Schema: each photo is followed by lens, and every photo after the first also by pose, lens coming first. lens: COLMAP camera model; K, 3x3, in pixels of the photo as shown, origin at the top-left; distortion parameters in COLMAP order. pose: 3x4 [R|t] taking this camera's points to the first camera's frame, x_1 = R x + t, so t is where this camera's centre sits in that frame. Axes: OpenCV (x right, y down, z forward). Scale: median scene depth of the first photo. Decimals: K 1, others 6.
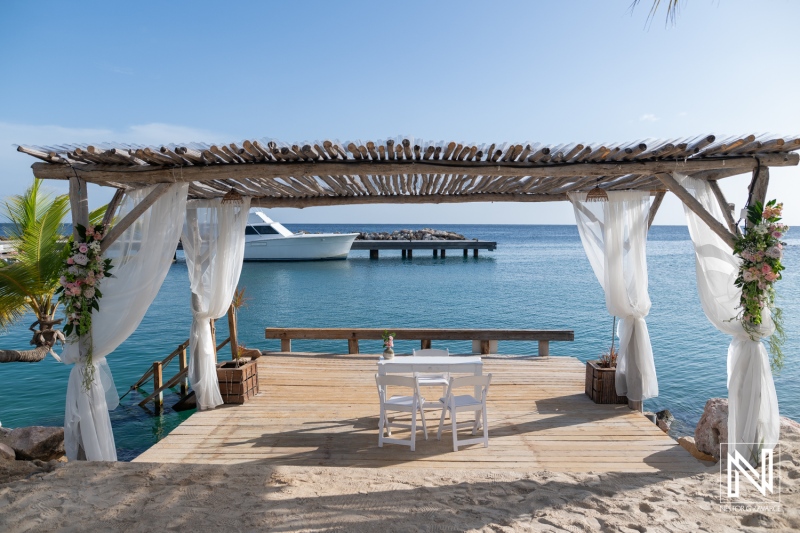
lens RADIAL K [[555.3, 0, 400.0], [0, 555.3, 266.5], [0, 0, 1]] dist [-0.028848, 0.002017]
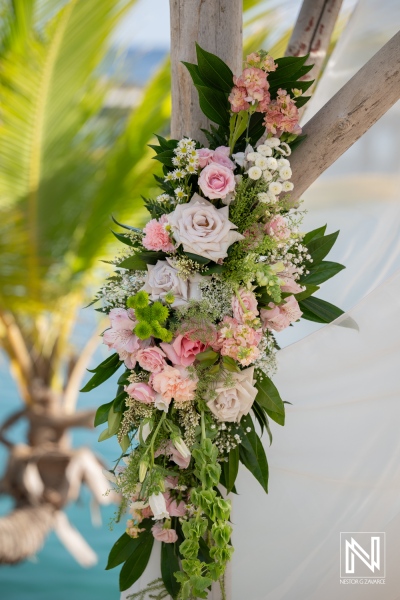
lens RADIAL K [[1723.8, 0, 200.0], [0, 1723.8, 300.0], [0, 0, 1]] dist [0.035198, 0.216996]
pose [[0.880097, 0.077166, -0.468481, -0.273298], [-0.047090, 0.996026, 0.075597, -0.033629], [0.472453, -0.044472, 0.880233, 0.427343]]
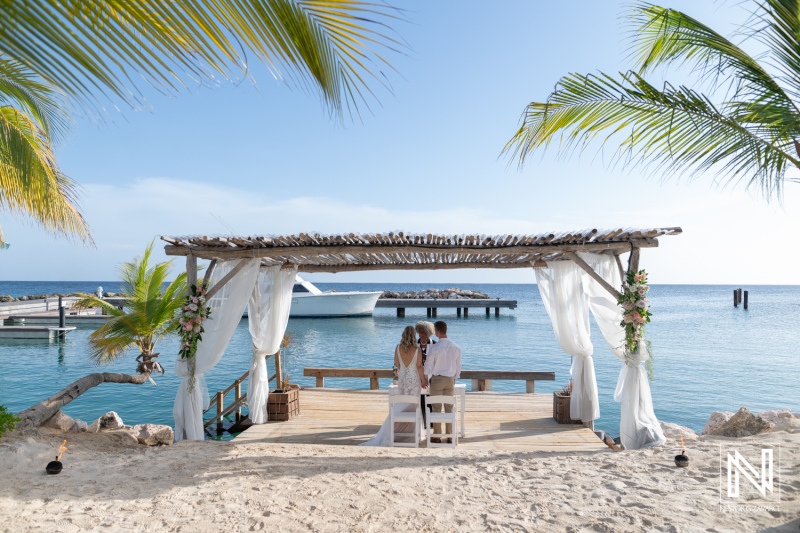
lens RADIAL K [[549.5, 0, 400.0], [0, 549.5, 266.5], [0, 0, 1]] dist [-0.046479, 0.043263]
pose [[0.998491, 0.000203, -0.054907, 0.083859], [-0.006071, 0.994268, -0.106740, 0.032474], [0.054571, 0.106913, 0.992770, -0.490291]]
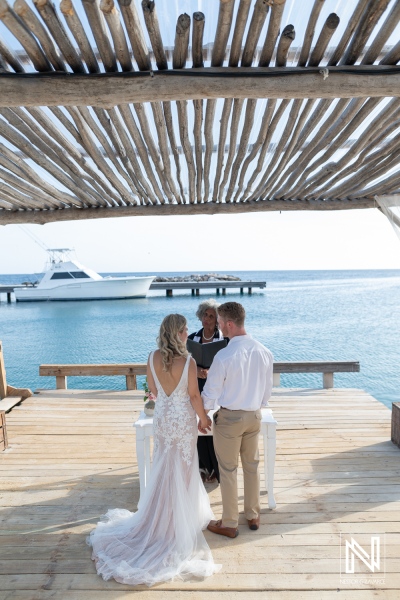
lens RADIAL K [[412.1, 0, 200.0], [0, 412.1, 300.0], [0, 0, 1]] dist [-0.046479, 0.043263]
pose [[0.999647, -0.019469, 0.018061, 0.054072], [0.019611, 0.999778, -0.007756, 0.019836], [-0.017906, 0.008107, 0.999807, 0.604861]]
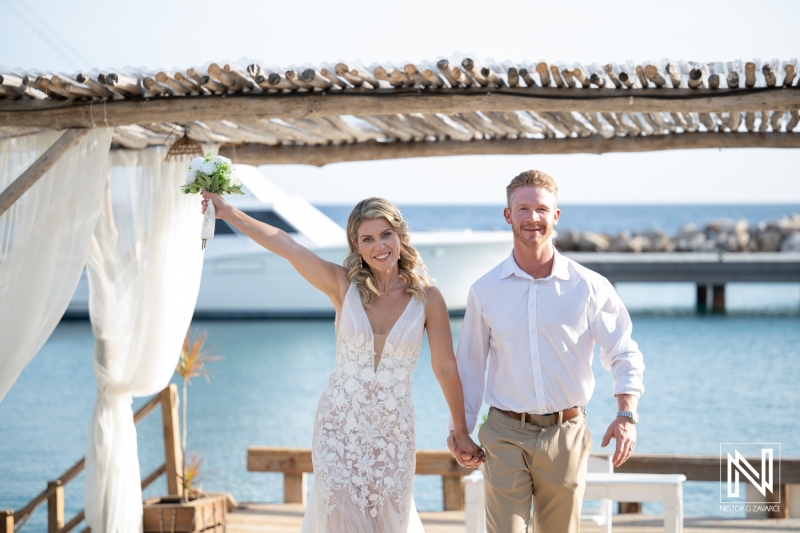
lens RADIAL K [[2007.6, 0, 400.0], [0, 2007.6, 266.5], [0, 0, 1]] dist [0.264719, -0.247596]
pose [[0.985715, 0.000539, -0.168422, 0.276011], [-0.008083, 0.998994, -0.044107, 0.086916], [0.168229, 0.044838, 0.984728, -1.052196]]
